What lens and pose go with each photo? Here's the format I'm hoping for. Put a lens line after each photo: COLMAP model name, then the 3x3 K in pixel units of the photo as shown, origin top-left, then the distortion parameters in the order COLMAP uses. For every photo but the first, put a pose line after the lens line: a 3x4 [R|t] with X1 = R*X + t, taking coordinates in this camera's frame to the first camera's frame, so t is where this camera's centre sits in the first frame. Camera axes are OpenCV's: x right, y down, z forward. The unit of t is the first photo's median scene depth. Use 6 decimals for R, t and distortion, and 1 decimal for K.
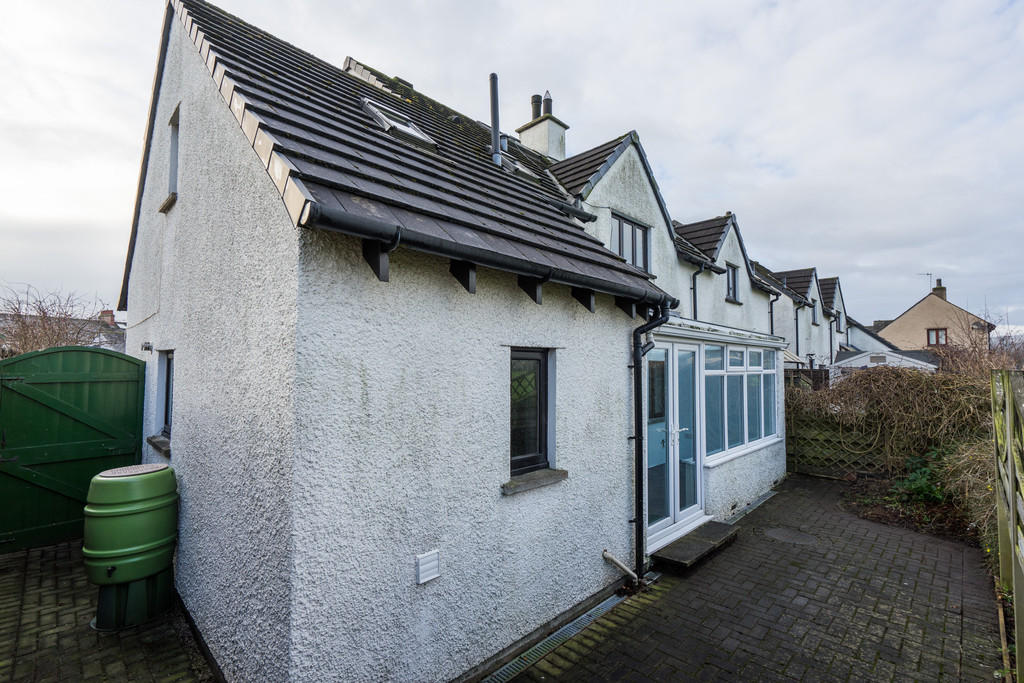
lens RADIAL K [[454.7, 0, 509.9], [0, 454.7, 343.9], [0, 0, 1]] dist [0.000305, -0.000053]
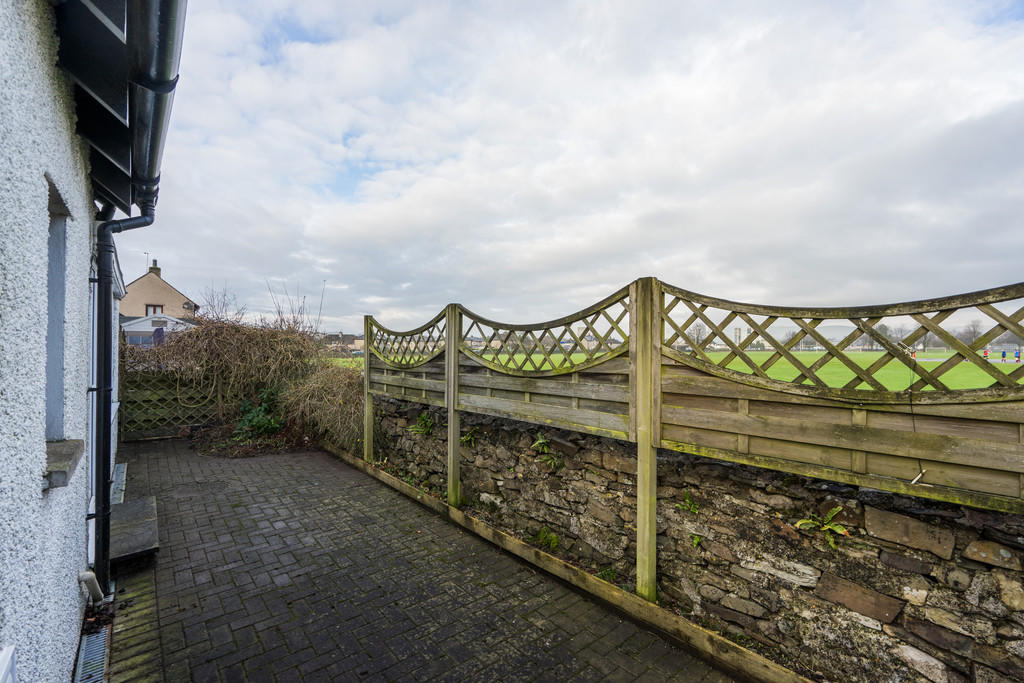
lens RADIAL K [[454.7, 0, 509.8], [0, 454.7, 344.4], [0, 0, 1]] dist [0.000305, -0.000053]
pose [[0.102597, 0.005328, 0.994709, -0.308428], [-0.052096, 0.998642, 0.000024, 0.109007], [-0.993358, -0.051823, 0.102735, 0.343568]]
